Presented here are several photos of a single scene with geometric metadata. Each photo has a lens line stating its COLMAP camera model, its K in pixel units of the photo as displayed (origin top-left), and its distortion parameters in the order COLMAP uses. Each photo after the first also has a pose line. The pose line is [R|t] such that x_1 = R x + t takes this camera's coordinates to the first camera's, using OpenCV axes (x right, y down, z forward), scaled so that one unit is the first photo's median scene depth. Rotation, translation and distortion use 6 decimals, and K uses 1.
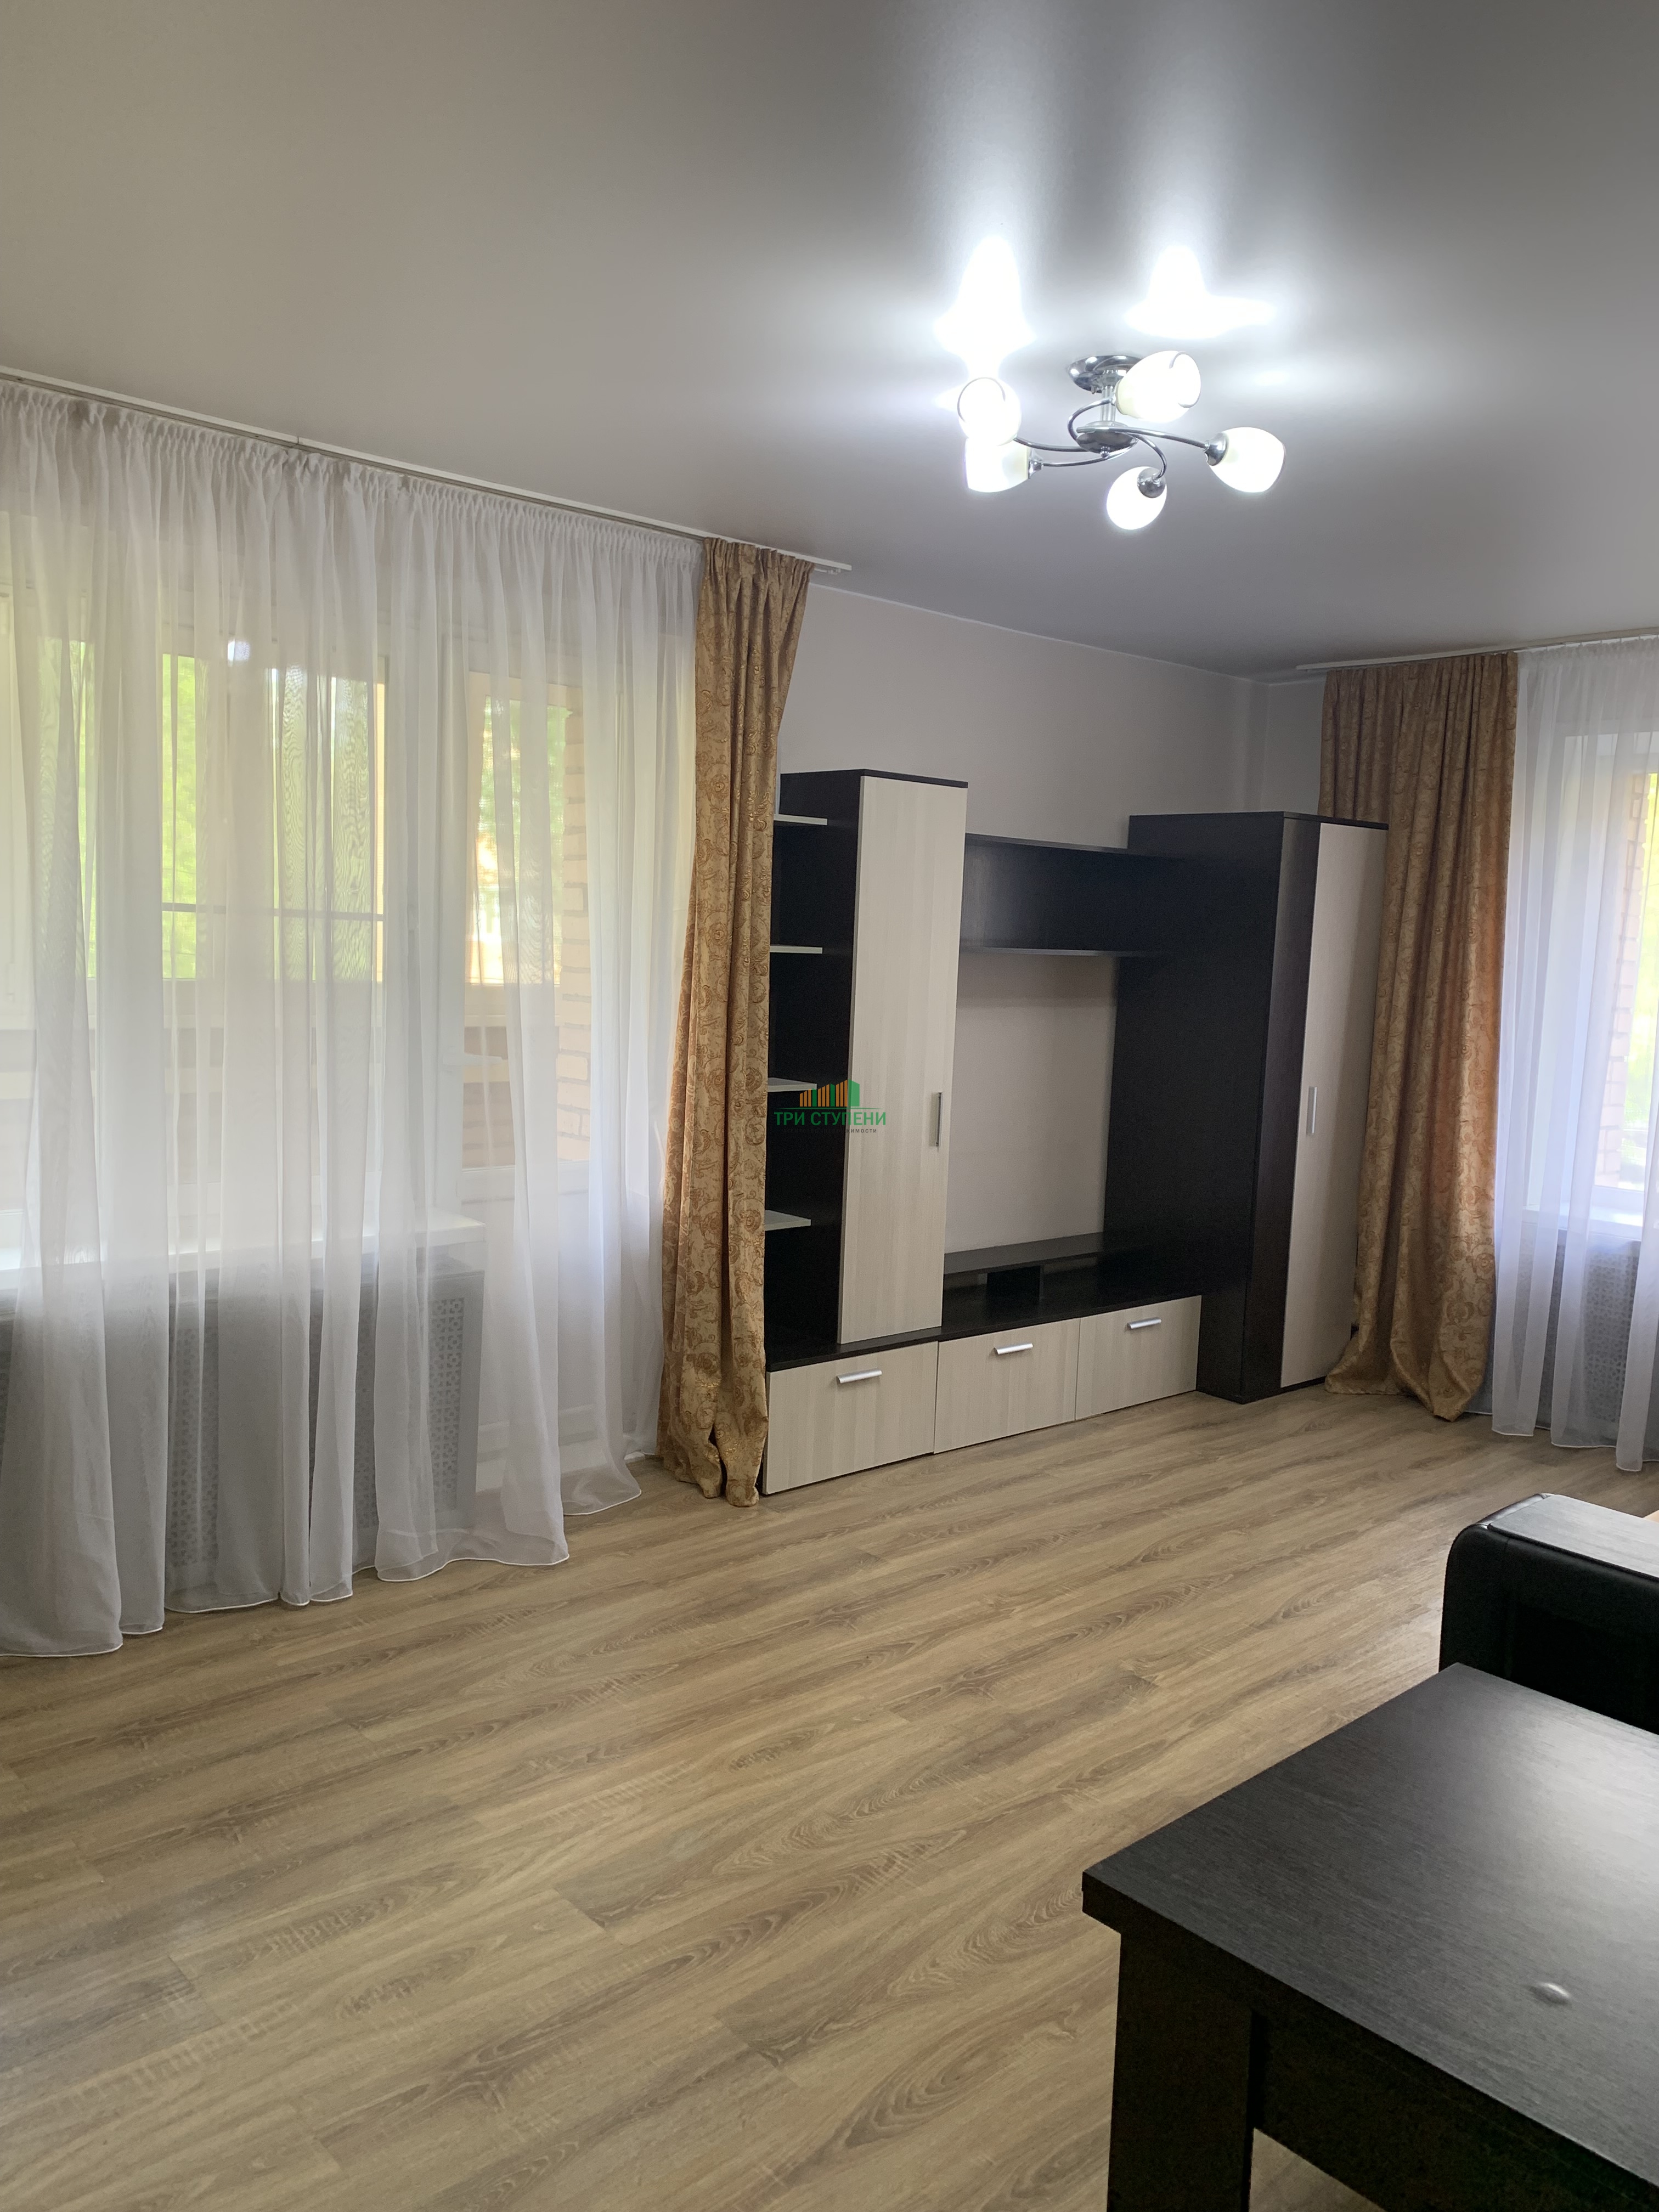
lens RADIAL K [[1687.8, 0, 834.5], [0, 1687.8, 1106.1], [0, 0, 1]] dist [0.040099, -0.039640]
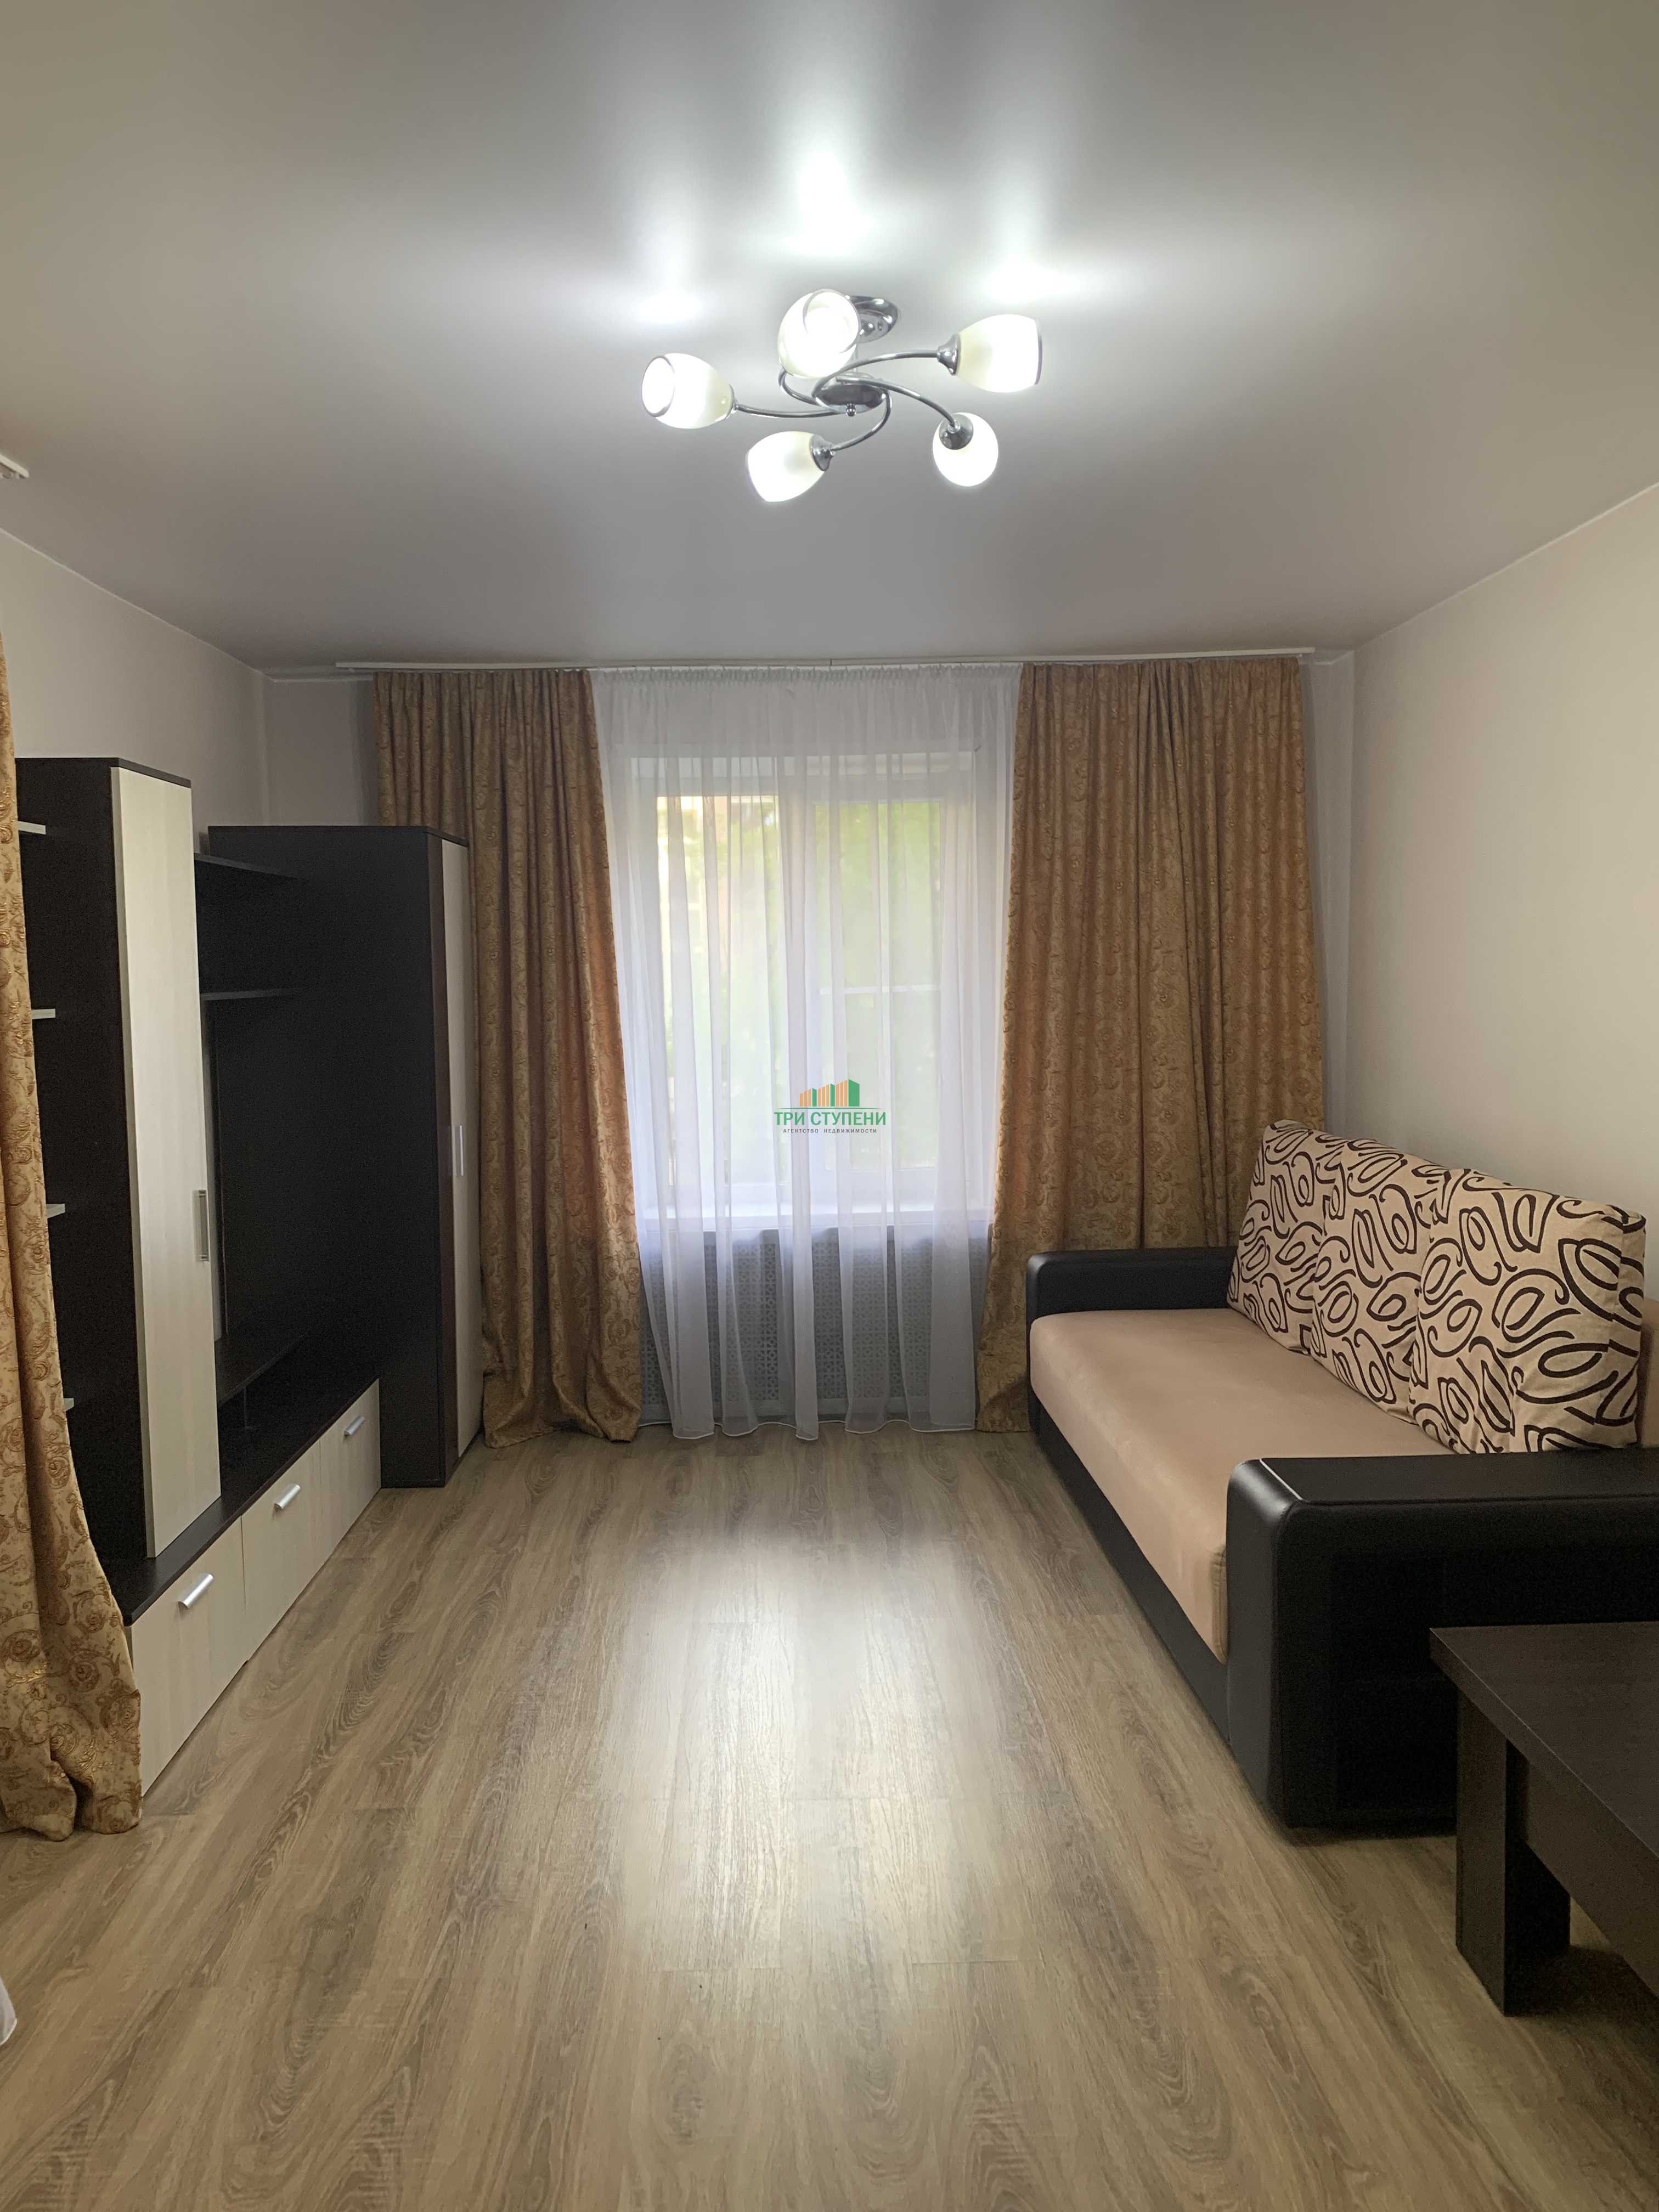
lens RADIAL K [[1687.8, 0, 834.9], [0, 1687.8, 1108.1], [0, 0, 1]] dist [0.040099, -0.039640]
pose [[0.639741, -0.115945, 0.759795, -0.321599], [0.122041, 0.991338, 0.048521, -0.045920], [-0.758840, 0.061685, 0.648349, 0.282050]]
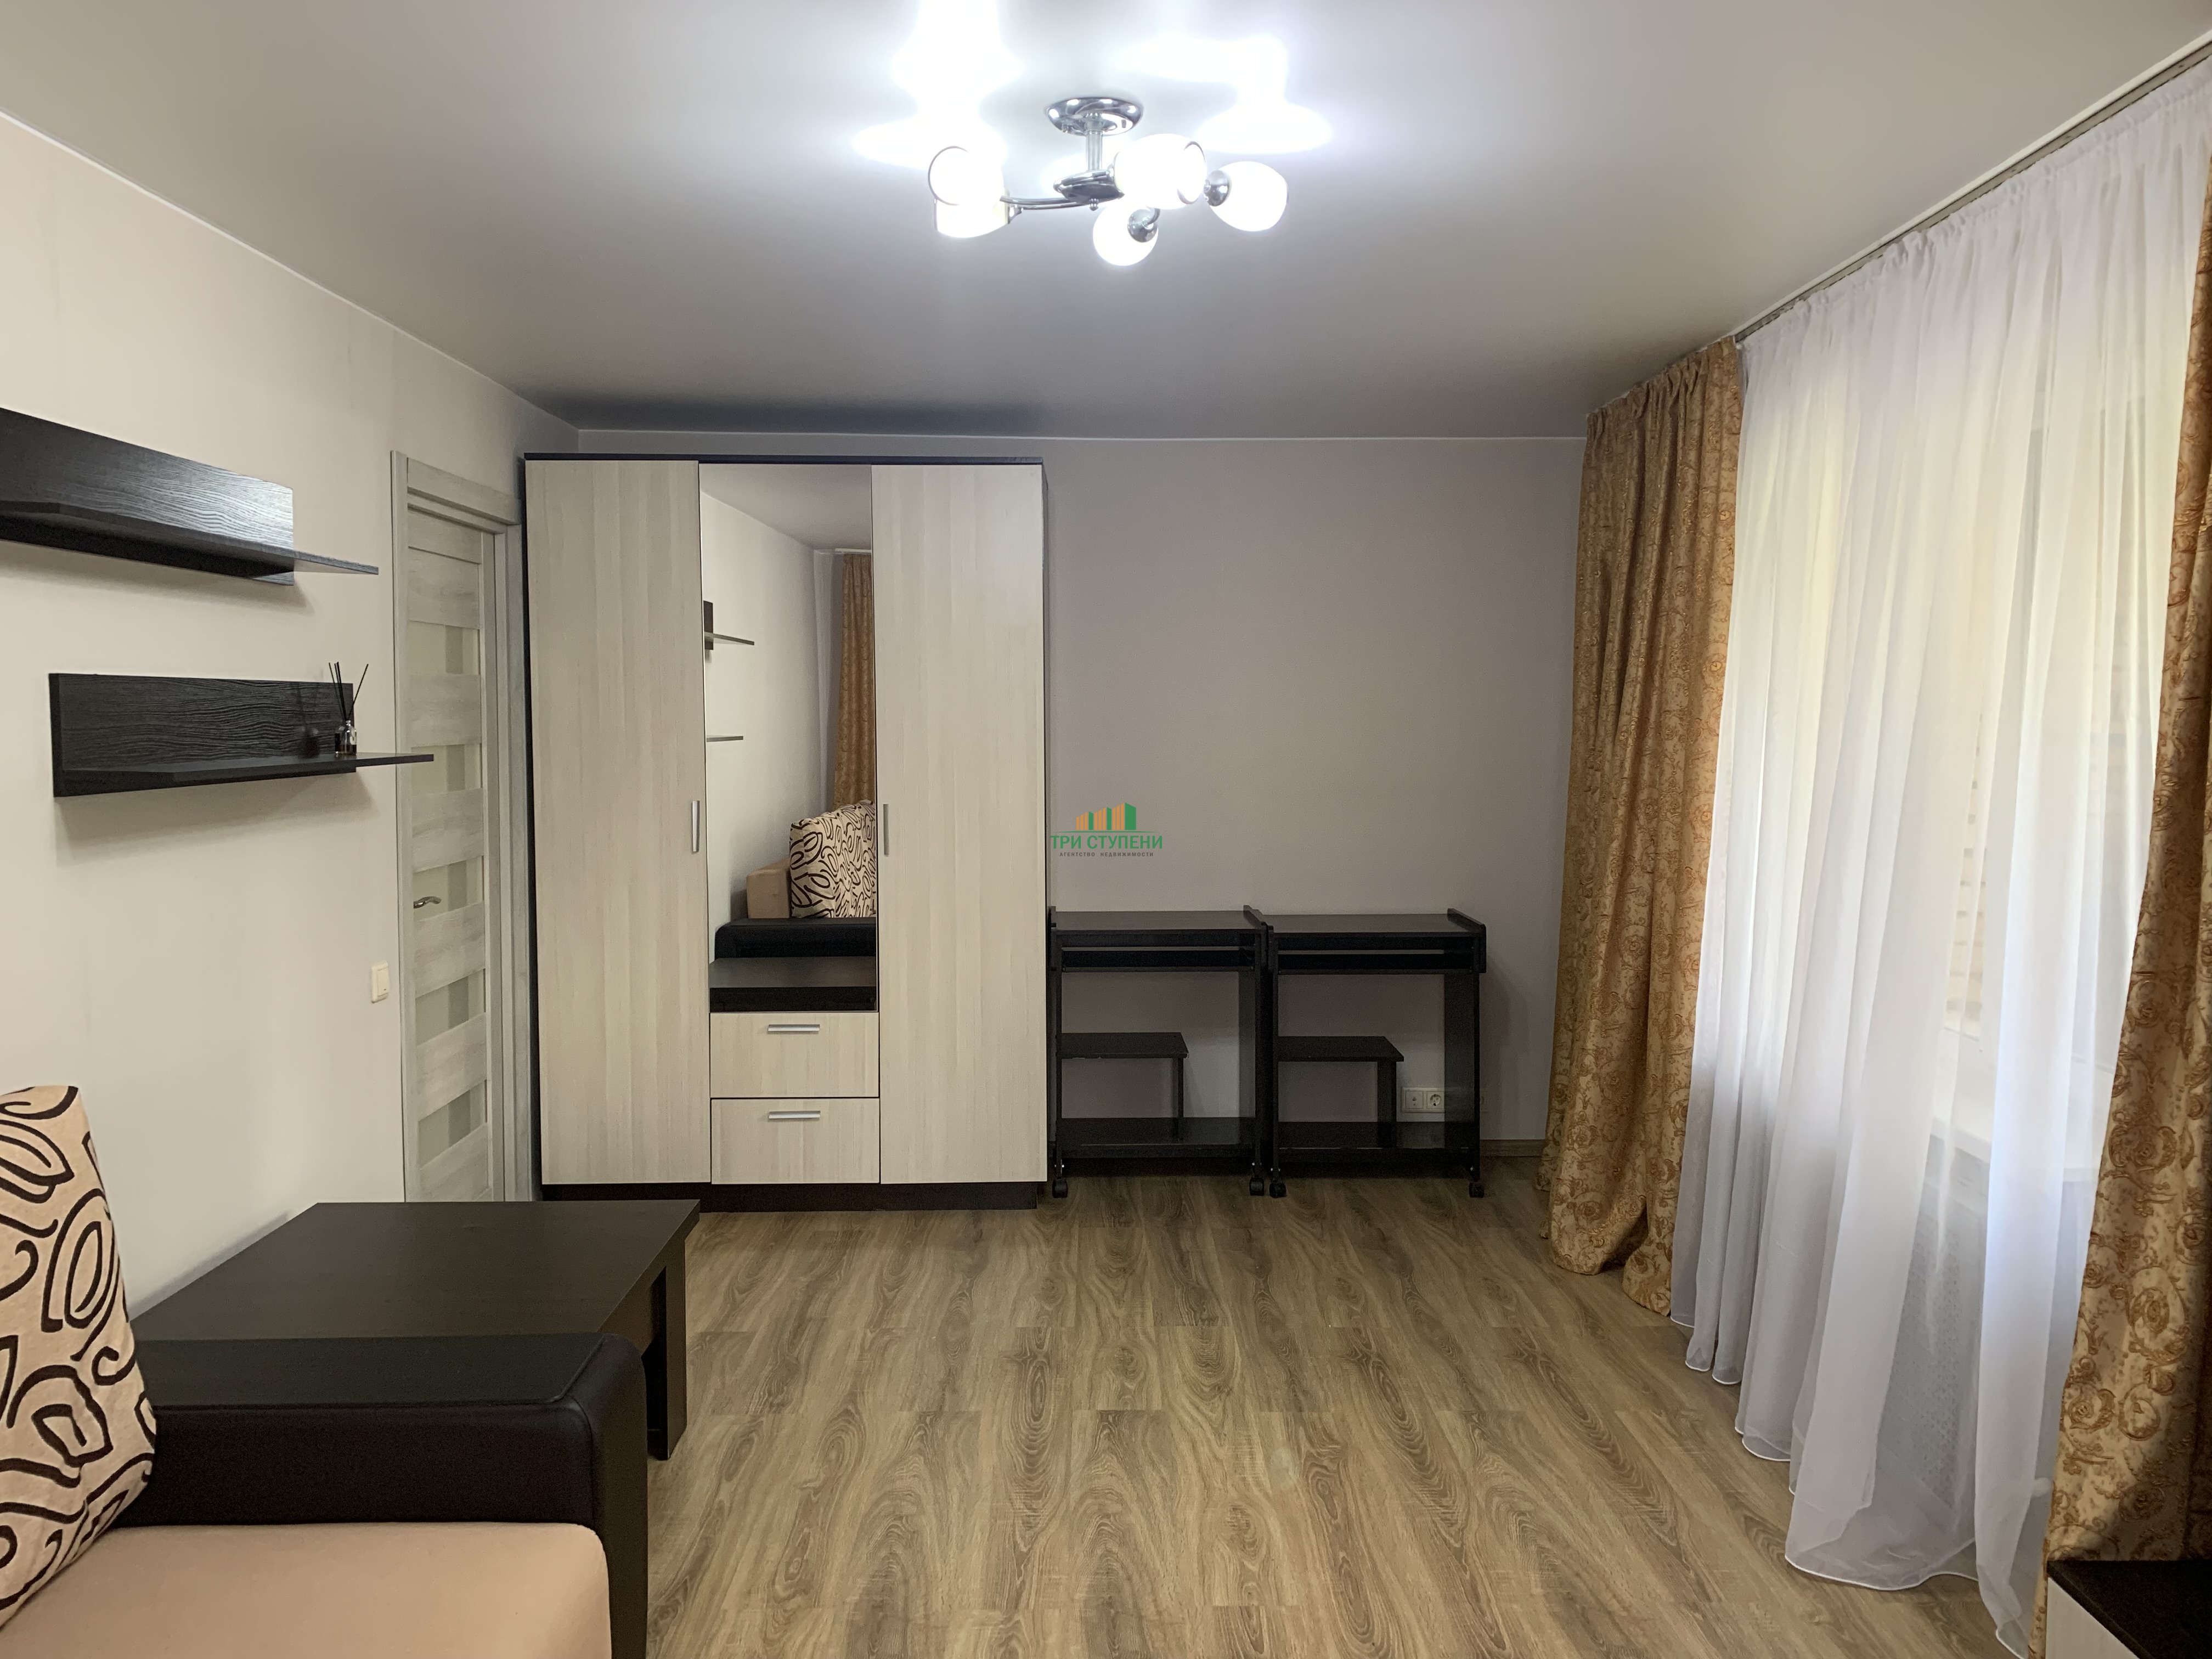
lens RADIAL K [[1687.8, 0, 1111.4], [0, 1687.8, 829.9], [0, 0, 1]] dist [0.040099, -0.039640]
pose [[-0.656830, 0.010390, -0.753967, 0.501365], [-0.103606, 0.989178, 0.103889, -0.088915], [0.746887, 0.146353, -0.648645, 0.981571]]
